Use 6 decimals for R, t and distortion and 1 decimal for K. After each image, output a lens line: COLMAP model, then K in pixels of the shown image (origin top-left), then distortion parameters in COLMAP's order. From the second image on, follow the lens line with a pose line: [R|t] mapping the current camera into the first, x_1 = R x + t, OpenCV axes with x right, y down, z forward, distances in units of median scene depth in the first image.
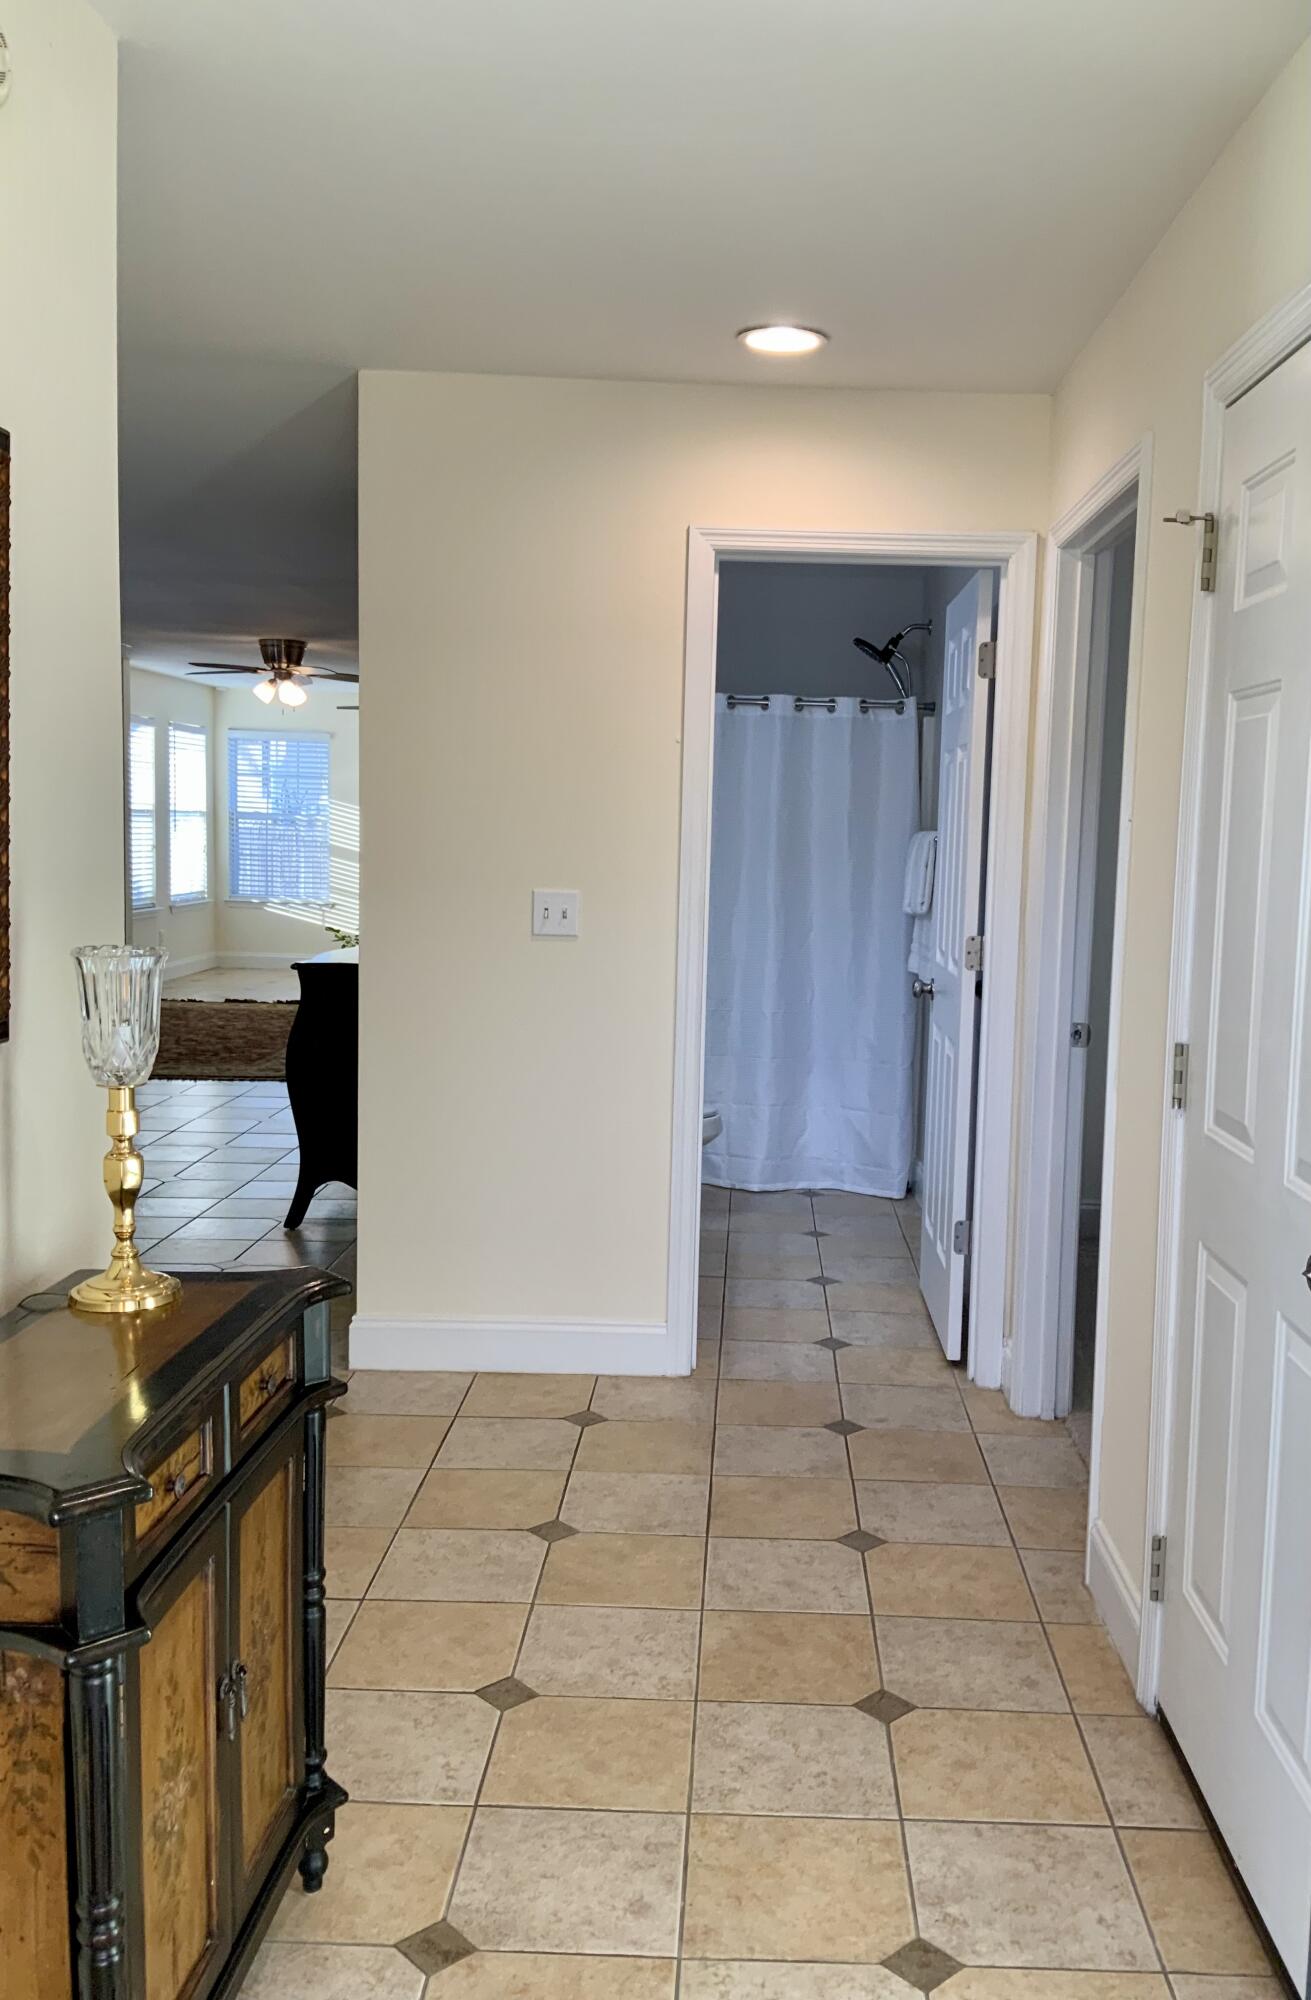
lens RADIAL K [[1737.5, 0, 655.4], [0, 1737.5, 995.7], [0, 0, 1]] dist [0.007960, 0.000591]
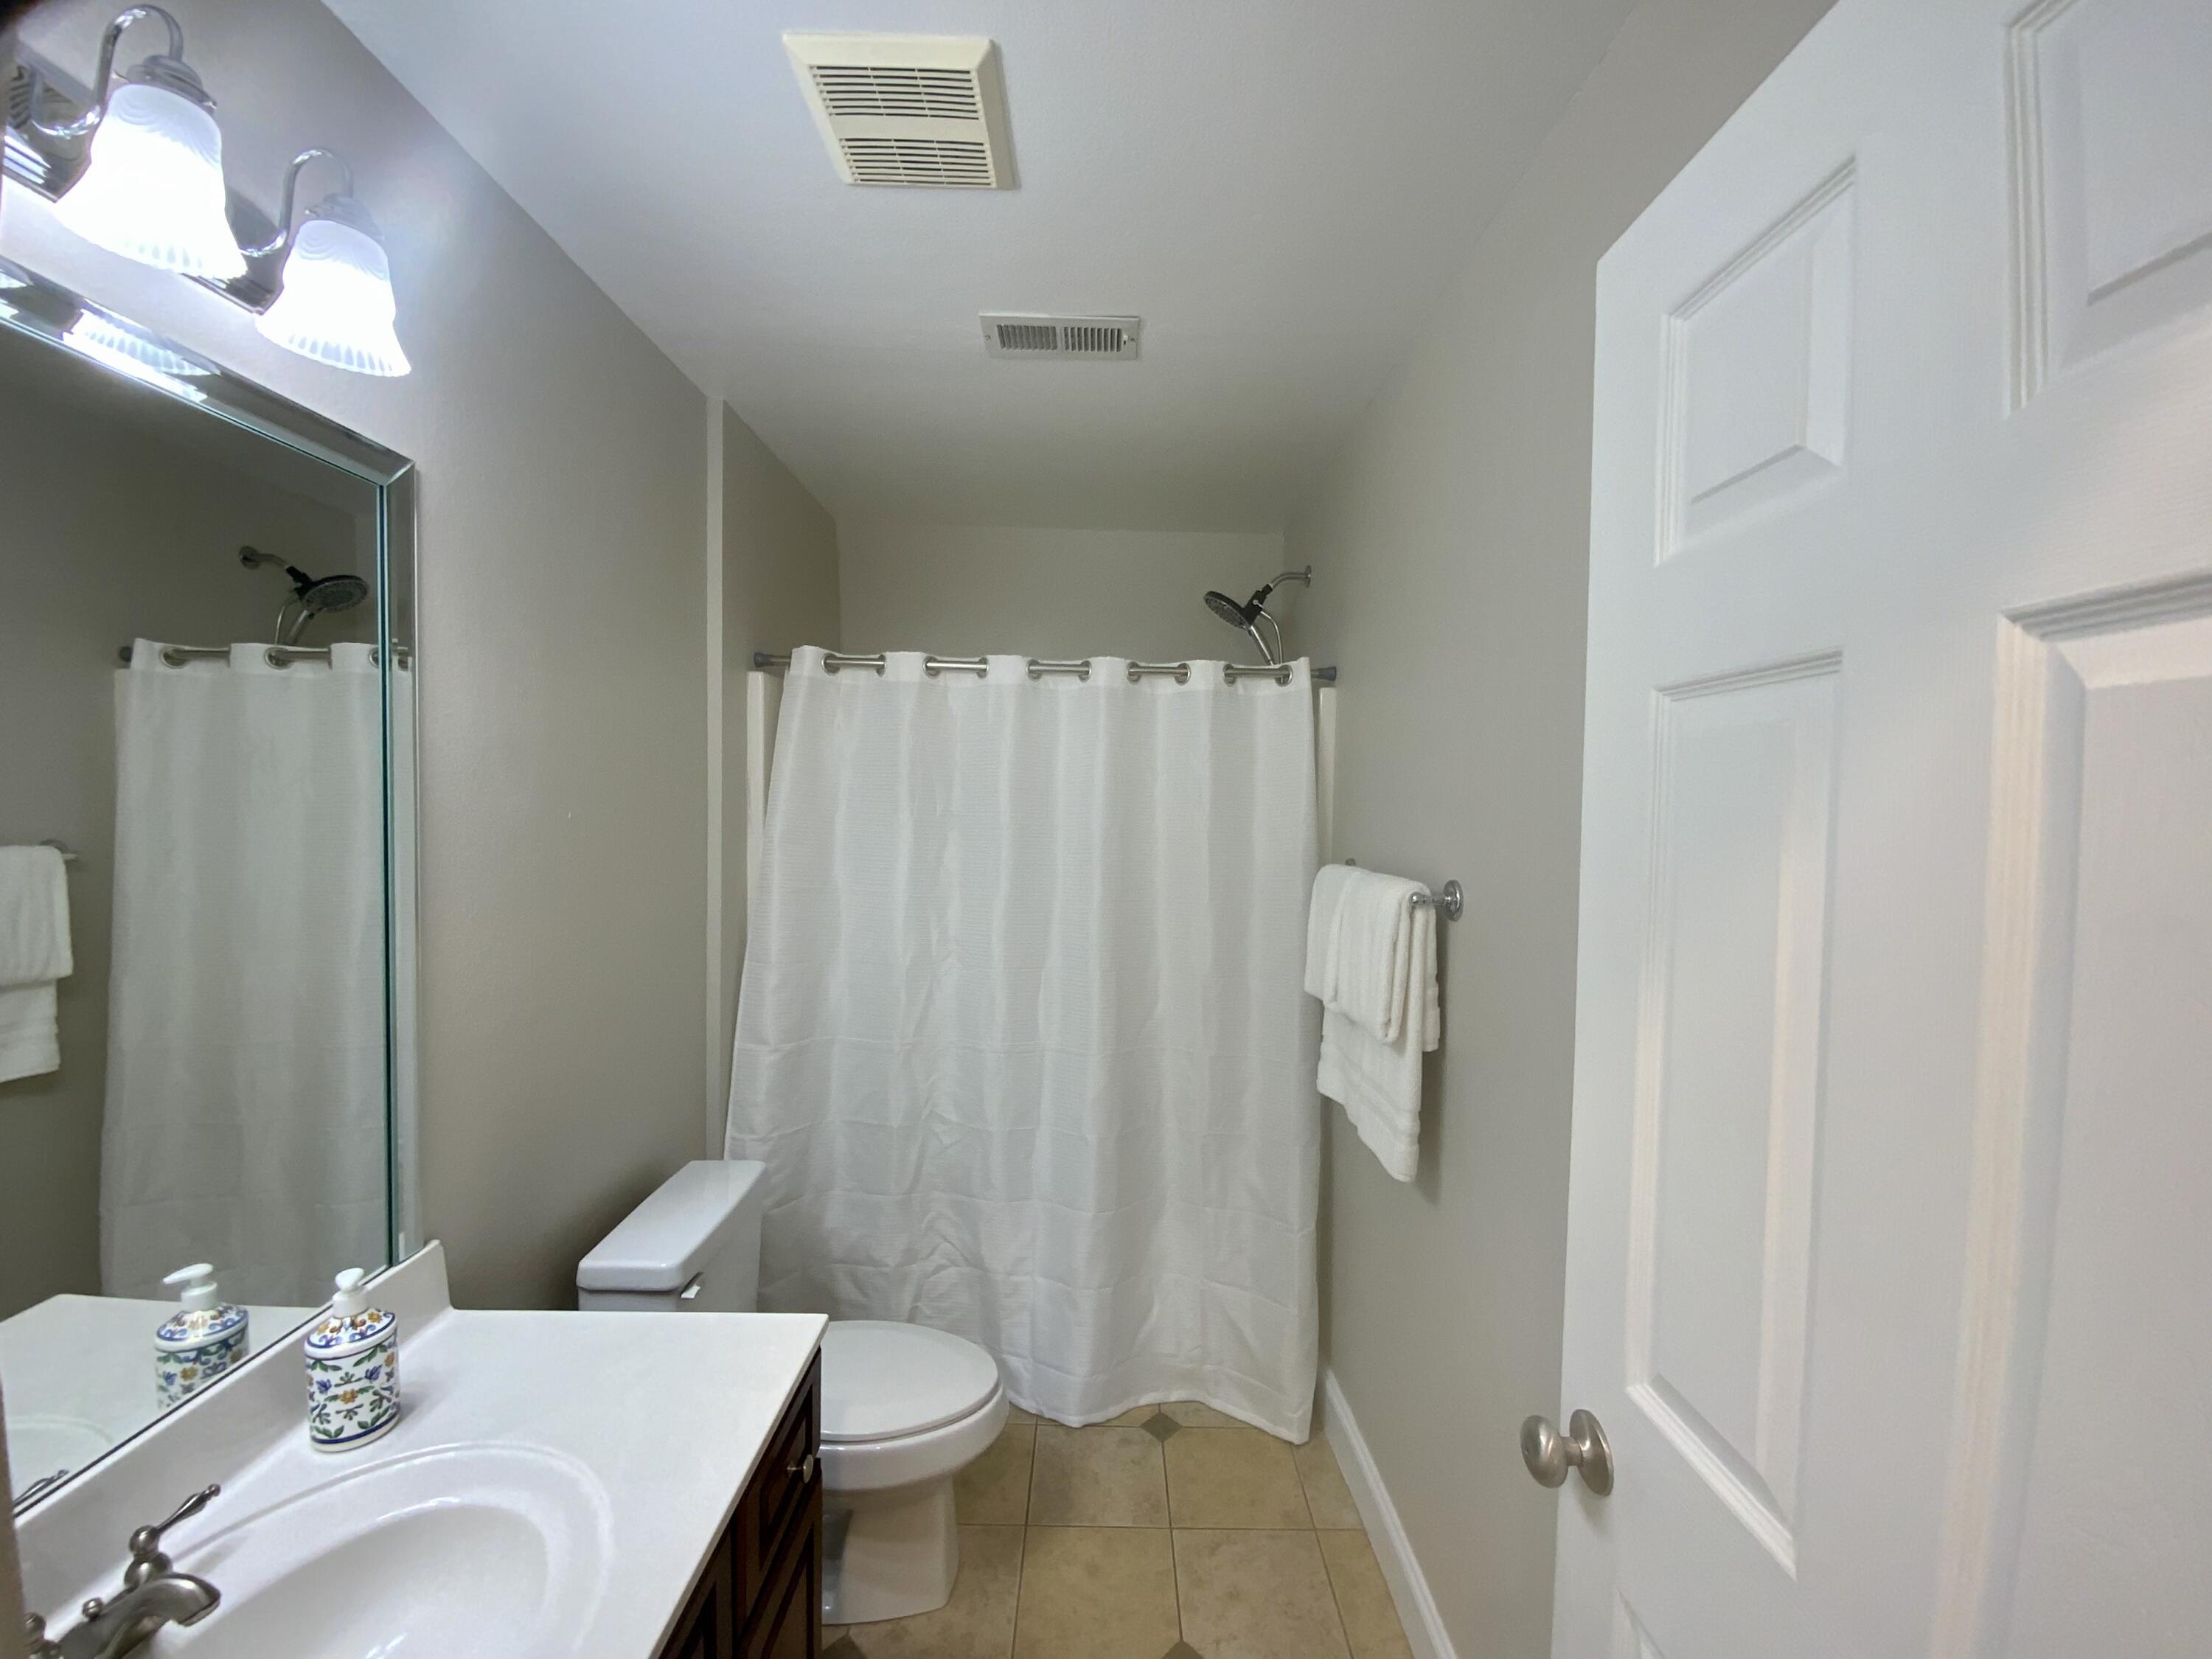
lens RADIAL K [[888.4, 0, 1108.0], [0, 888.4, 830.9], [0, 0, 1]] dist [-0.000555, -0.000016]
pose [[0.997836, -0.006246, 0.065448, 0.049763], [0.010840, 0.997482, -0.070080, -0.081867], [-0.064846, 0.070638, 0.995392, 0.662279]]
